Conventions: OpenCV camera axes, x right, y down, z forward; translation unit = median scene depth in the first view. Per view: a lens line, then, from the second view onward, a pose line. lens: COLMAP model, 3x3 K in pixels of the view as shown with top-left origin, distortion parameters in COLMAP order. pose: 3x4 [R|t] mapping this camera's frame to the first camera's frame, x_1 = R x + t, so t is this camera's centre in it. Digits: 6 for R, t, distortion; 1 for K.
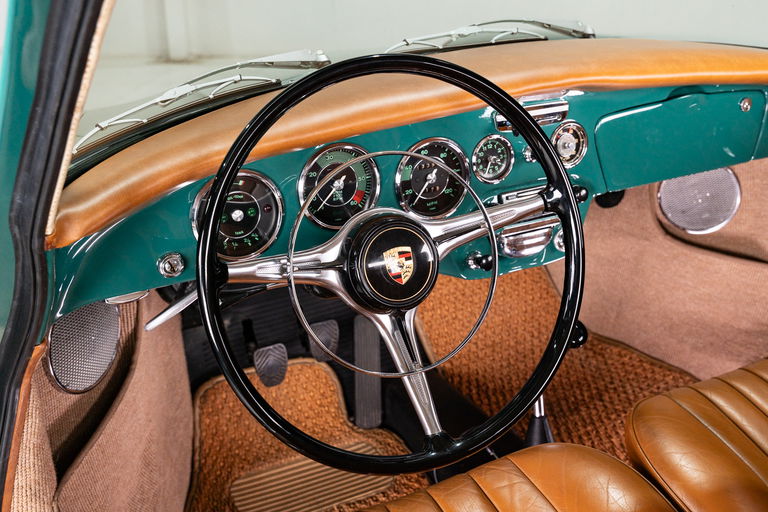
lens RADIAL K [[877.1, 0, 384.6], [0, 877.1, 255.3], [0, 0, 1]] dist [0.001005, 0.000000]
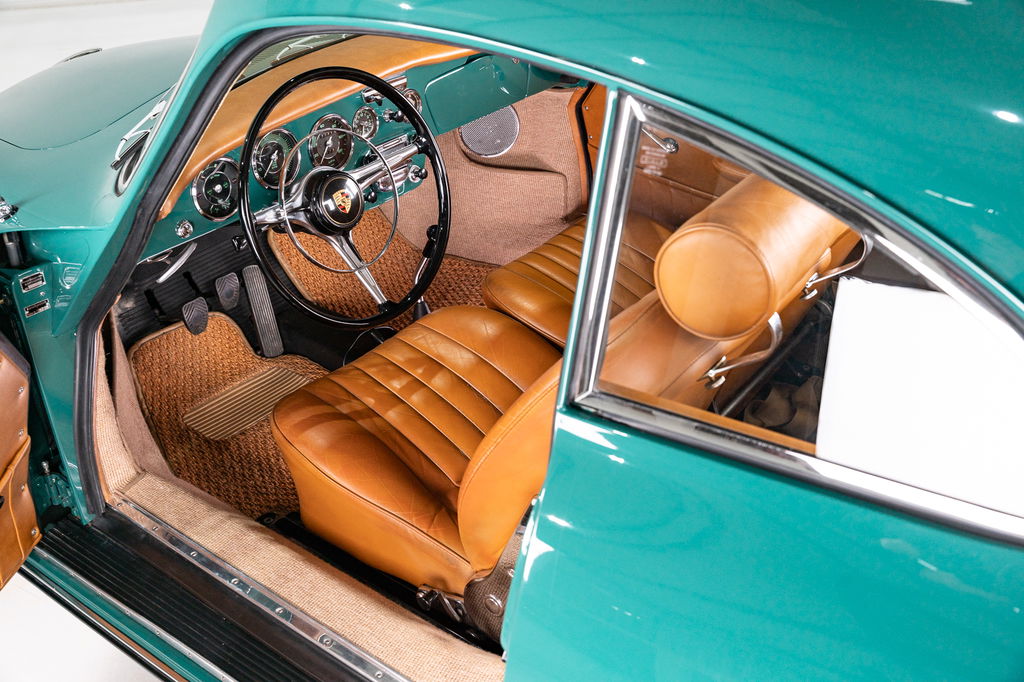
lens RADIAL K [[1062.5, 0, 509.7], [0, 1062.5, 347.6], [0, 0, 1]] dist [-0.031331, 0.000000]
pose [[0.911398, -0.212514, 0.352408, -0.323371], [0.168129, 0.973901, 0.152478, 0.020150], [-0.375614, -0.079718, 0.923341, -0.660823]]
